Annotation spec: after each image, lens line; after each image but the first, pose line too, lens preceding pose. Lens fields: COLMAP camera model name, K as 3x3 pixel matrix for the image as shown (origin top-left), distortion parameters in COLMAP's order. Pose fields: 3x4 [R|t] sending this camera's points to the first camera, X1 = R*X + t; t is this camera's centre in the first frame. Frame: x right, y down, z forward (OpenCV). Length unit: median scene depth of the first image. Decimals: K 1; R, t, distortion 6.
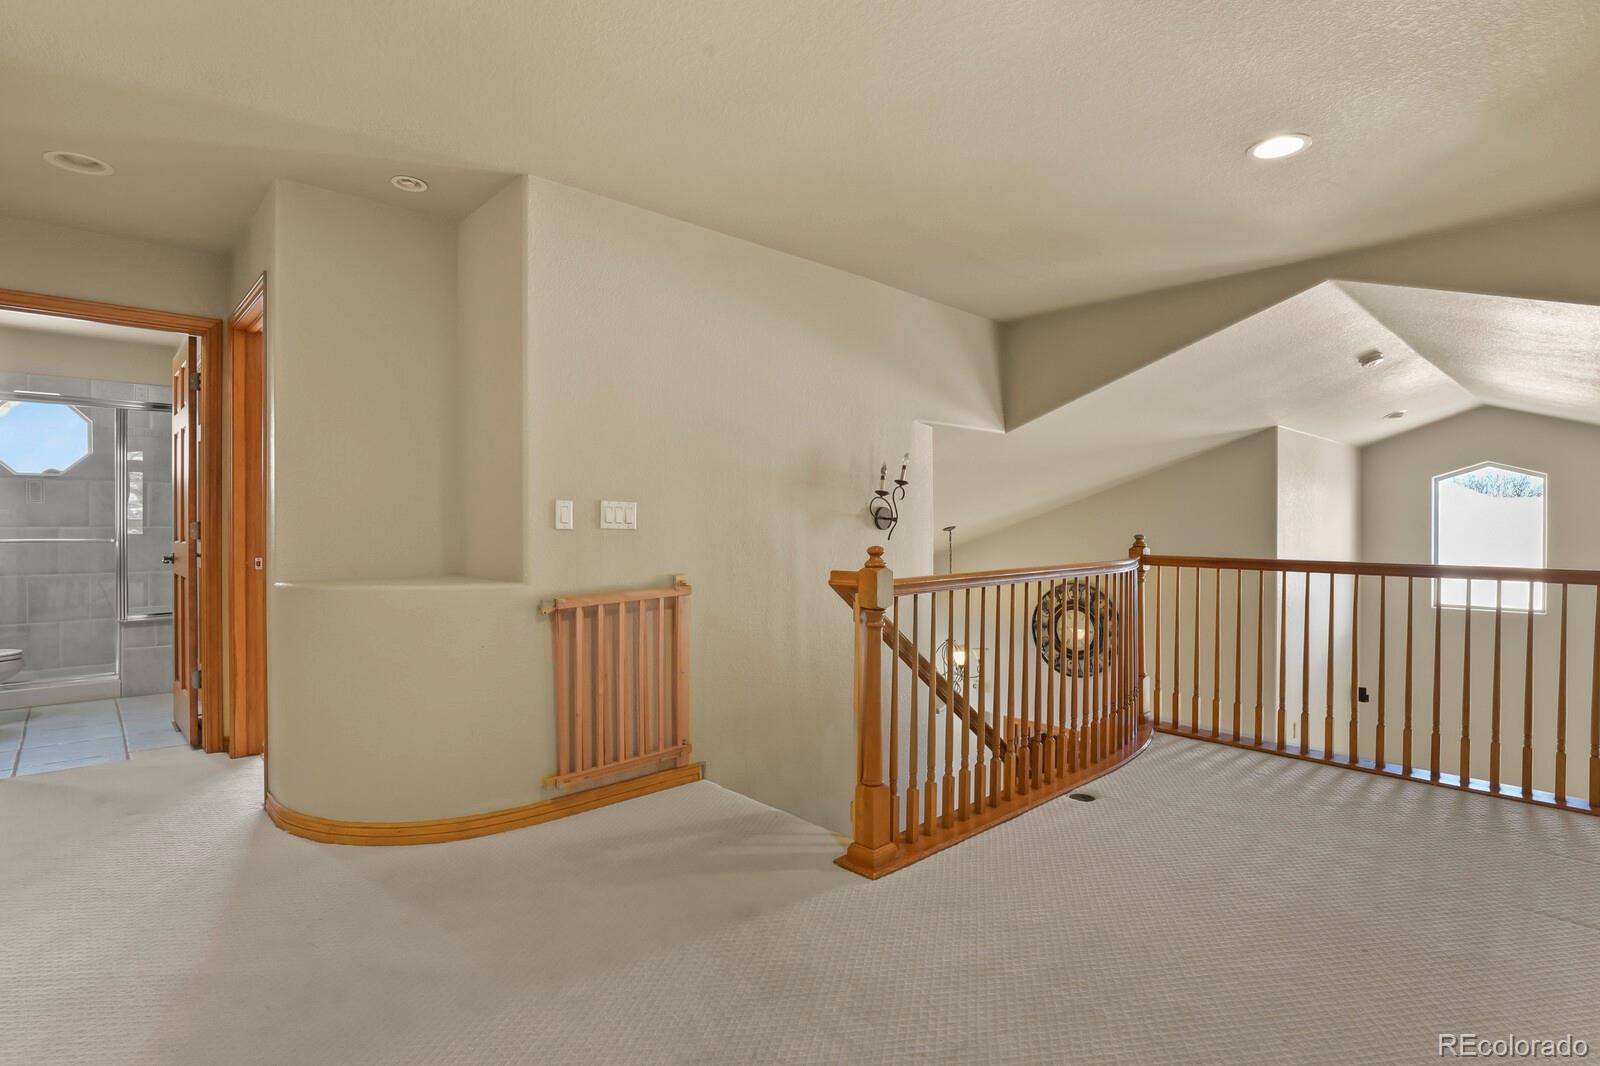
lens RADIAL K [[776.2, 0, 797.5], [0, 776.2, 528.6], [0, 0, 1]] dist [-0.004153, -0.000342]
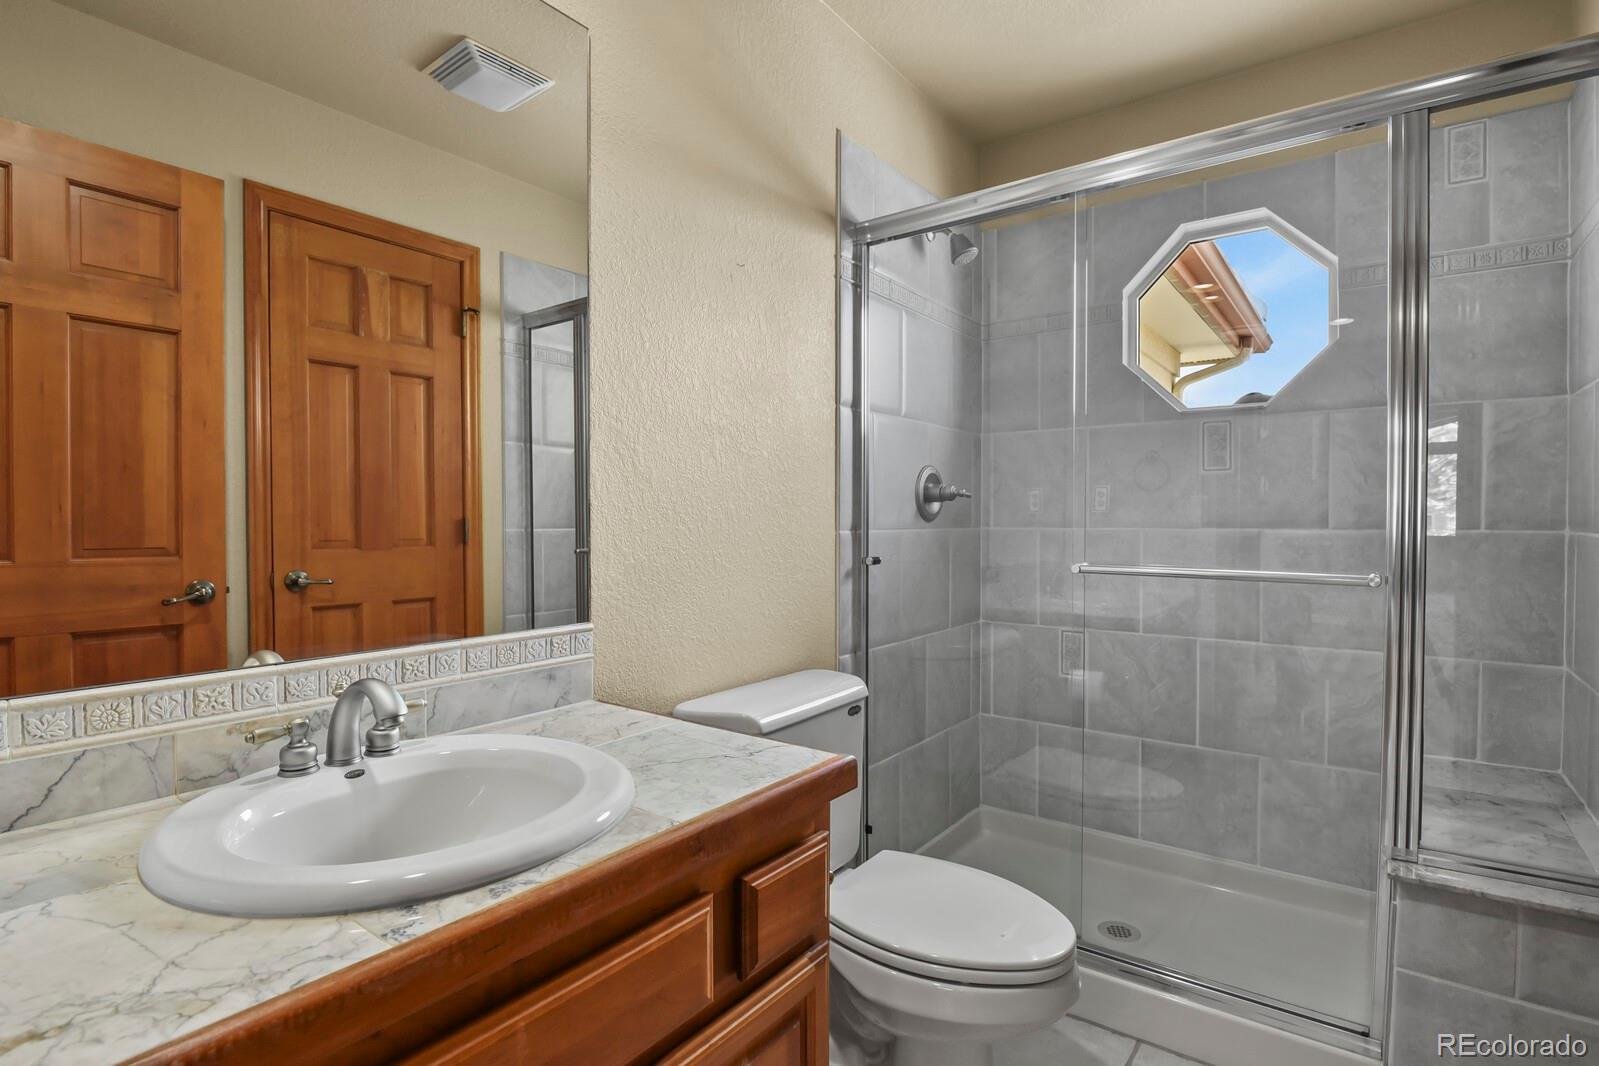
lens RADIAL K [[775.7, 0, 798.6], [0, 775.7, 529.1], [0, 0, 1]] dist [-0.004153, -0.000342]
pose [[0.177950, 0.017131, -0.983890, -0.582197], [-0.008975, 0.999835, 0.015785, -0.006270], [0.983999, 0.006021, 0.178075, 0.670981]]
